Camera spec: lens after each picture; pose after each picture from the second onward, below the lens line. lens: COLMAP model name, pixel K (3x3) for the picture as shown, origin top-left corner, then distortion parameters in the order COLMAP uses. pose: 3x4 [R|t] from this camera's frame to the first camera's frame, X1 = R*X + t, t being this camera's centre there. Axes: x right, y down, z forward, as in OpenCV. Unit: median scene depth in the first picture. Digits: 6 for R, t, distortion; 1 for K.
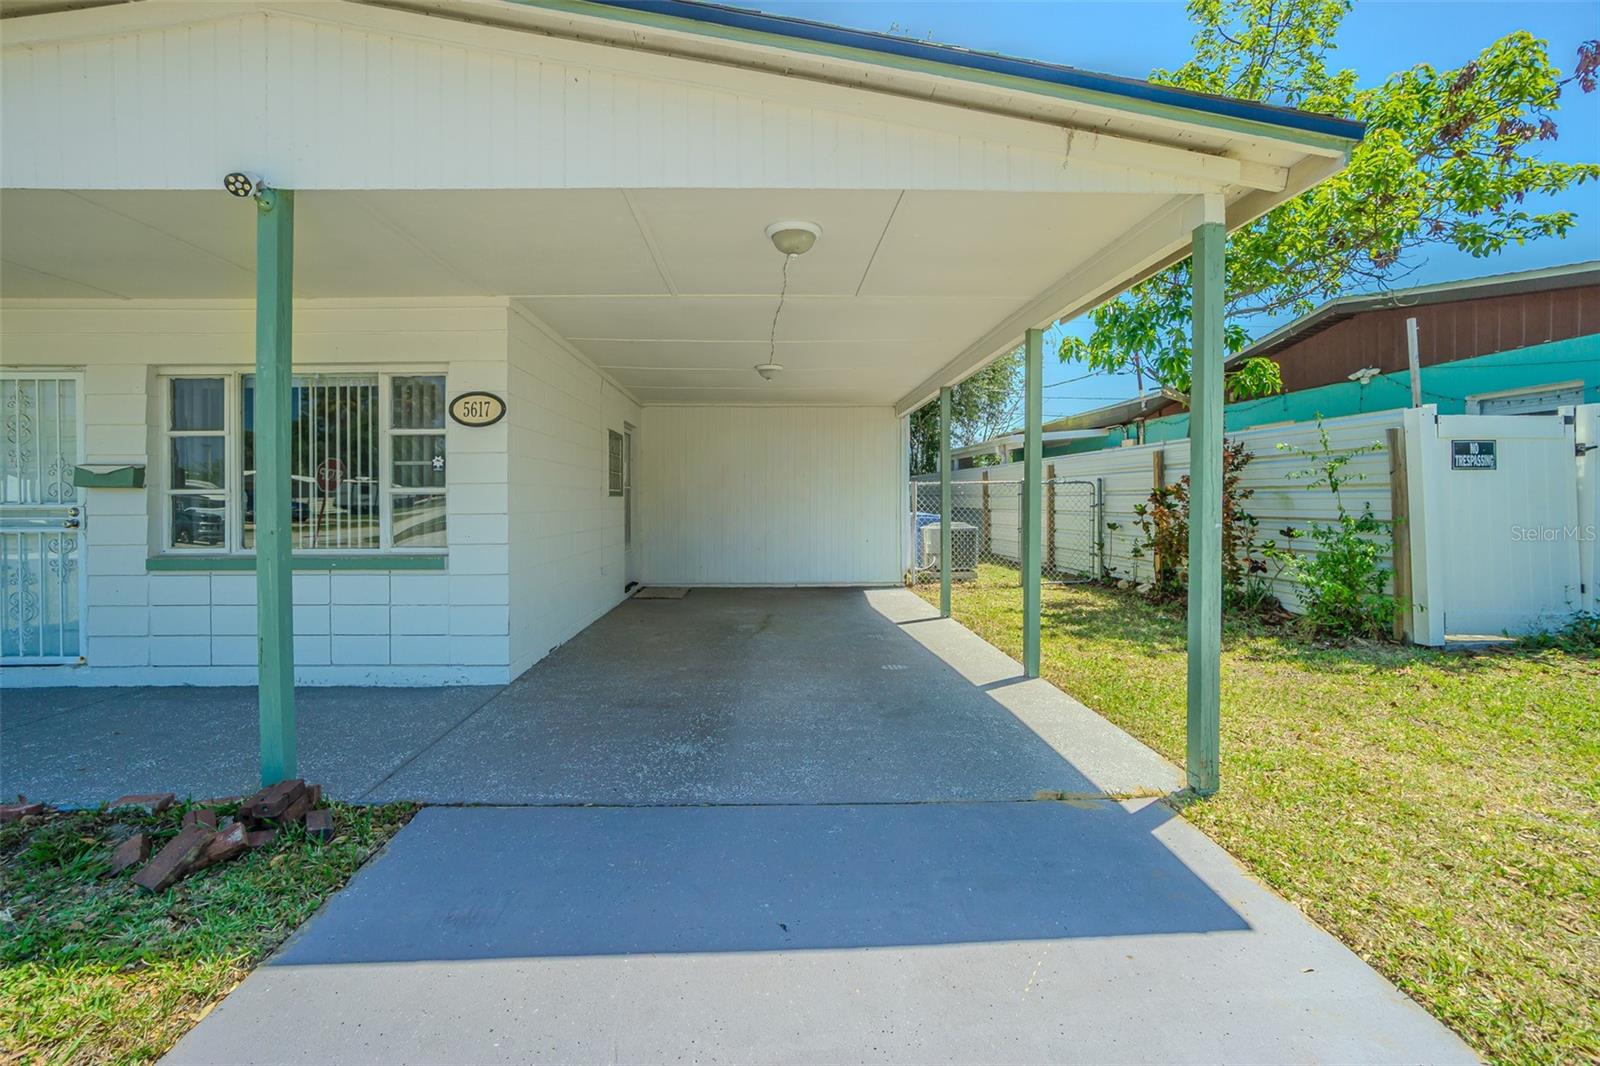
lens RADIAL K [[688.6, 0, 778.6], [0, 688.6, 525.2], [0, 0, 1]] dist [-0.023063, 0.000298]
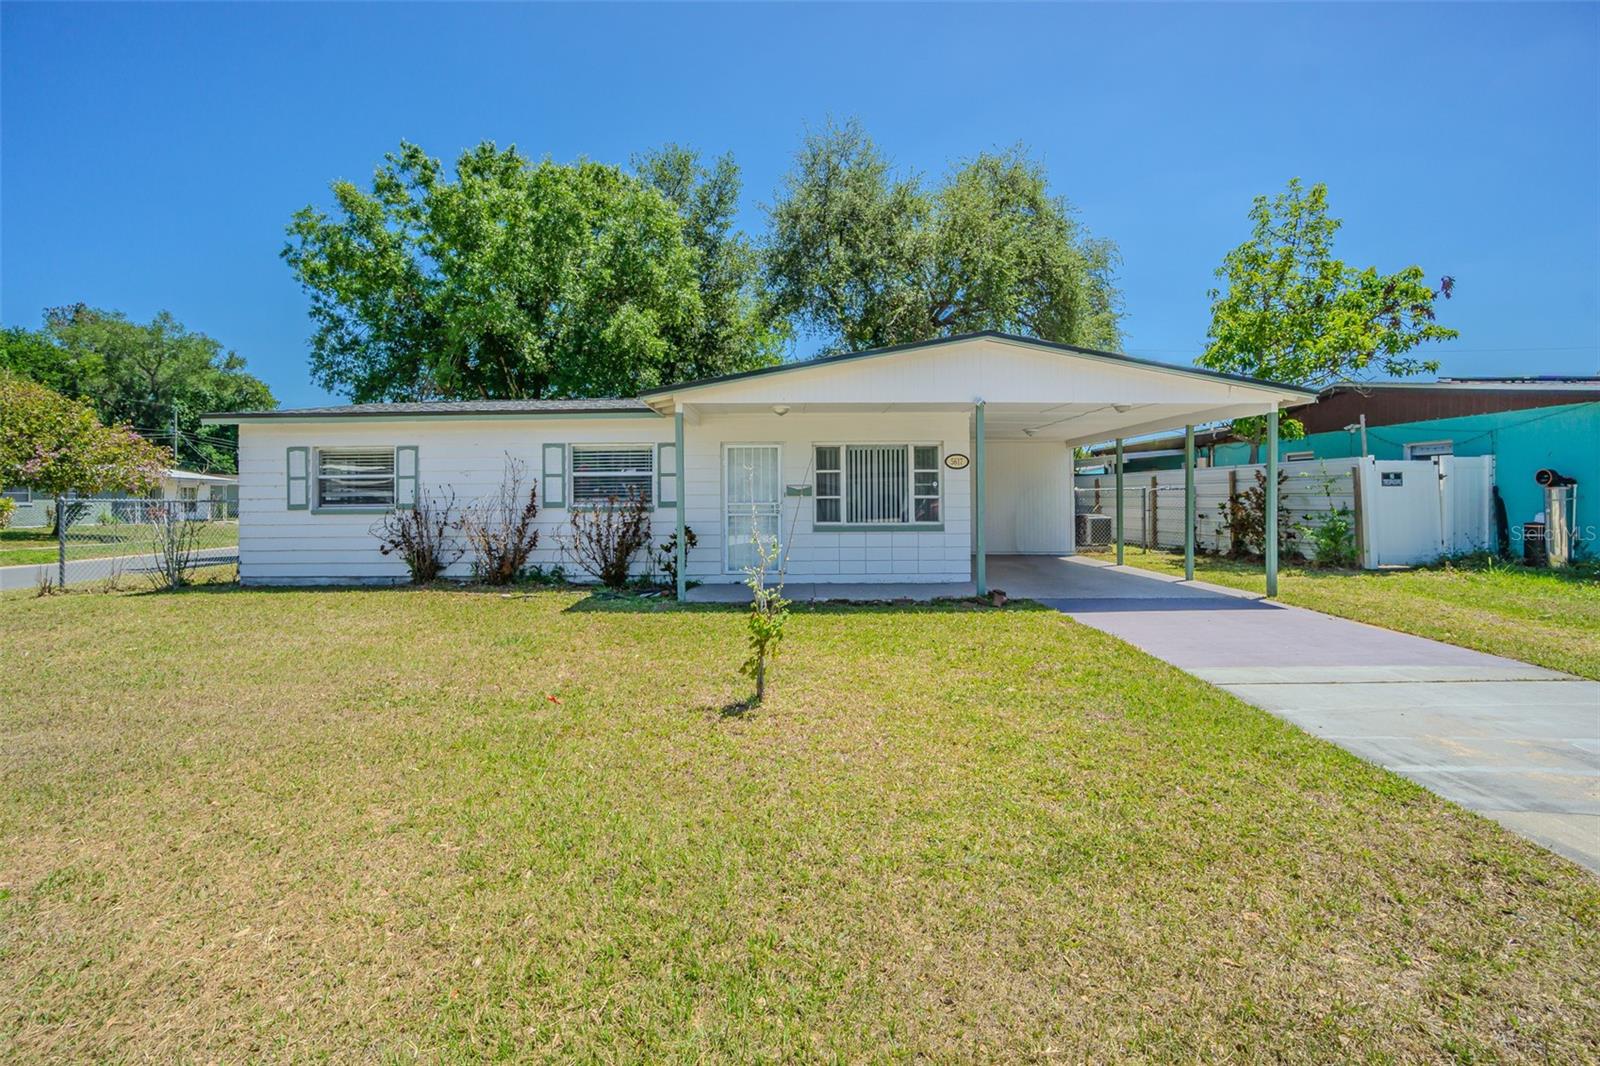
lens RADIAL K [[682.0, 0, 821.3], [0, 682.0, 526.1], [0, 0, 1]] dist [-0.060309, 0.024654]
pose [[0.999998, -0.002031, -0.000055, -0.734158], [0.002031, 0.999991, 0.003711, 0.030533], [0.000048, -0.003711, 0.999993, -1.039415]]
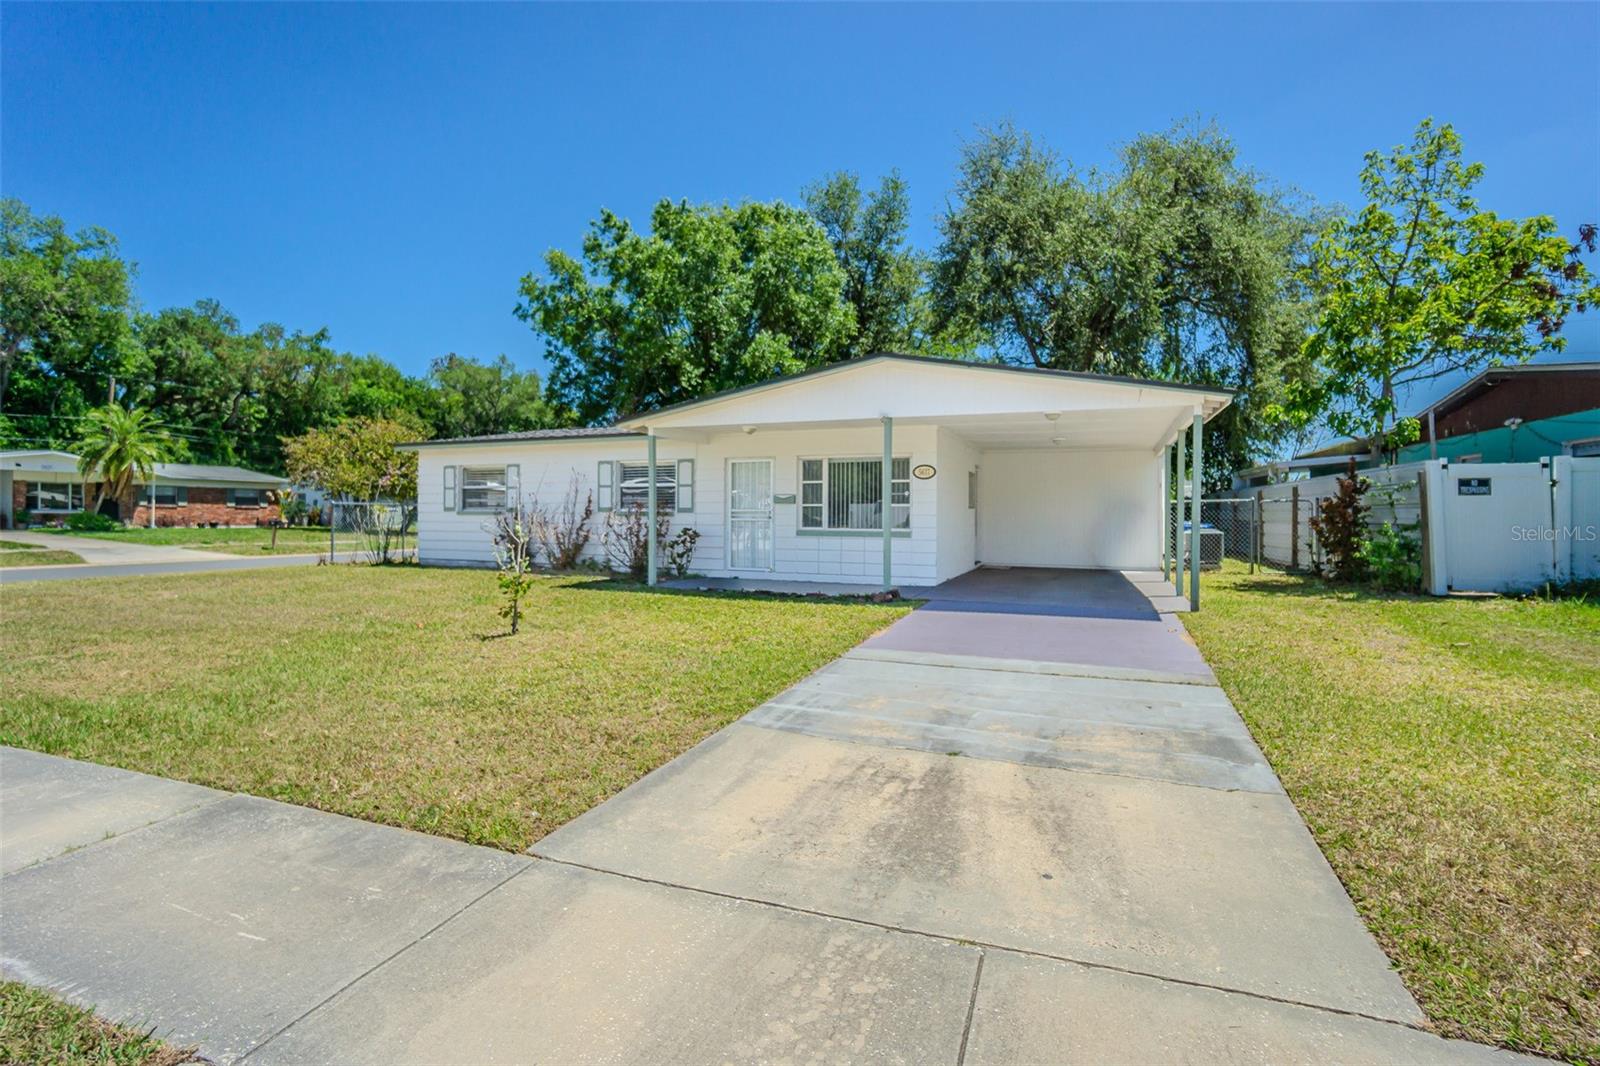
lens RADIAL K [[721.2, 0, 841.5], [0, 721.2, 533.3], [0, 0, 1]] dist [-0.028712, 0.000290]
pose [[0.933576, 0.017869, -0.357934, 0.164041], [-0.021258, 0.999759, -0.005536, 0.055743], [0.357749, 0.012778, 0.933730, -1.206270]]
